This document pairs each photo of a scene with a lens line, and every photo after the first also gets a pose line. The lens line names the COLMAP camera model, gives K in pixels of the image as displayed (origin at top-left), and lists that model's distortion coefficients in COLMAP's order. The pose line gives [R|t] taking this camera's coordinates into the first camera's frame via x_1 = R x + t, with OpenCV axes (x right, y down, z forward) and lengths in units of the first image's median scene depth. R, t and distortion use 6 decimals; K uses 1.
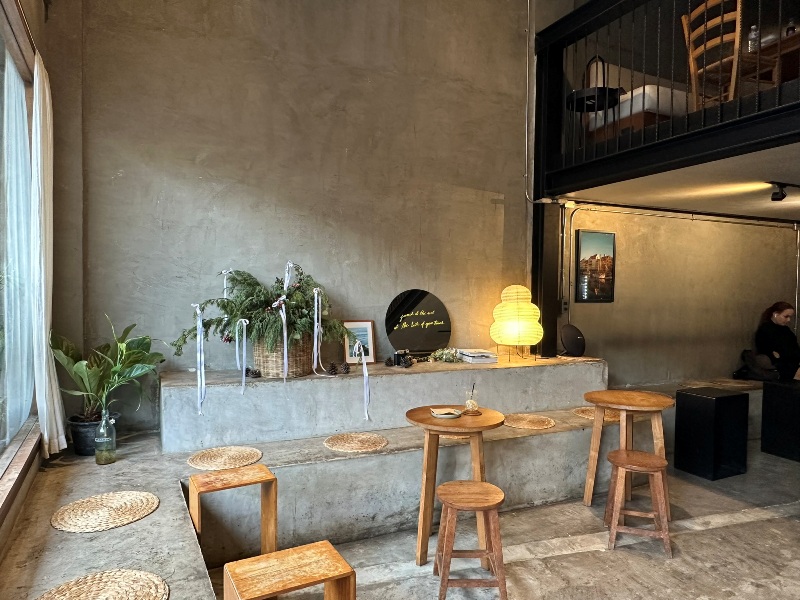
lens RADIAL K [[523.2, 0, 393.1], [0, 523.2, 304.6], [0, 0, 1]] dist [-0.004407, 0.000116]
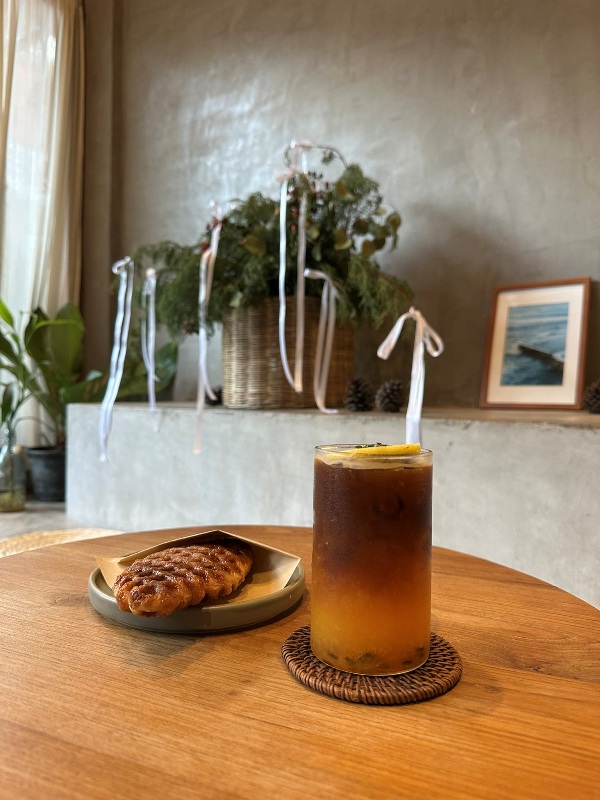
lens RADIAL K [[583.3, 0, 301.9], [0, 583.3, 405.7], [0, 0, 1]] dist [-0.009649, -0.008591]
pose [[0.506801, 0.018474, -0.861865, 0.185197], [-0.023528, 0.999694, 0.007593, 0.111285], [0.861742, 0.016430, 0.507081, 0.667661]]
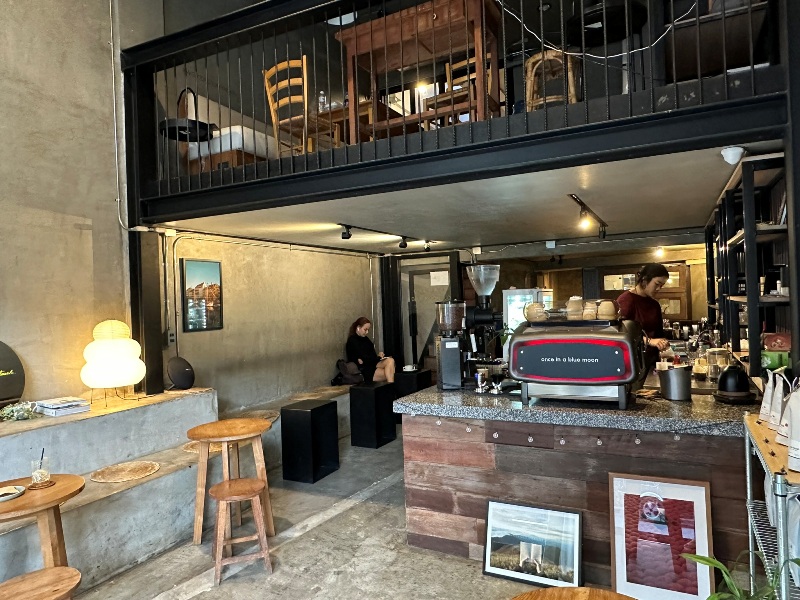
lens RADIAL K [[523.2, 0, 398.5], [0, 523.2, 302.4], [0, 0, 1]] dist [-0.004407, 0.000116]
pose [[0.776218, -0.039463, 0.629228, 0.058541], [0.061466, 0.998021, -0.013232, -0.027640], [-0.627461, 0.048947, 0.777108, -0.015717]]
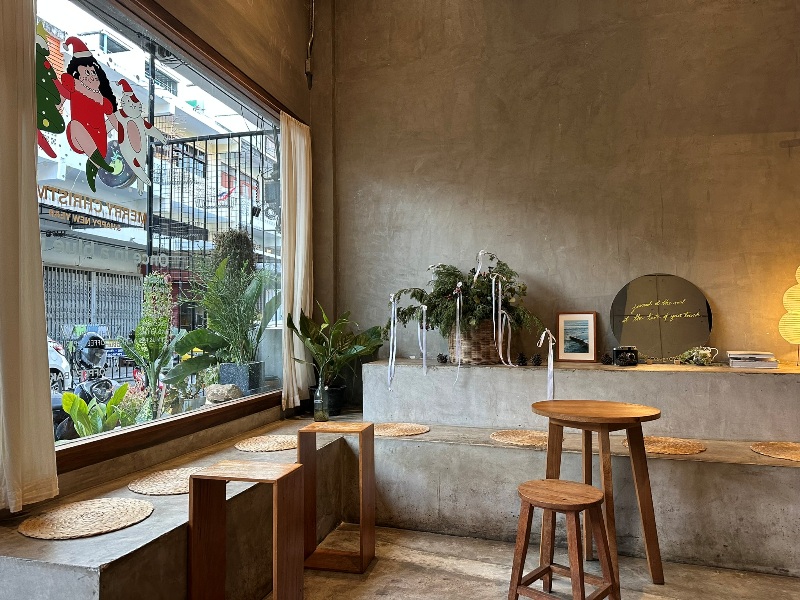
lens RADIAL K [[558.4, 0, 395.8], [0, 558.4, 304.9], [0, 0, 1]] dist [0.048601, -0.053372]
pose [[0.724311, -0.038922, -0.688374, 0.362282], [-0.004132, 0.998142, -0.060785, 0.076152], [0.689461, 0.046872, 0.722805, 0.105013]]
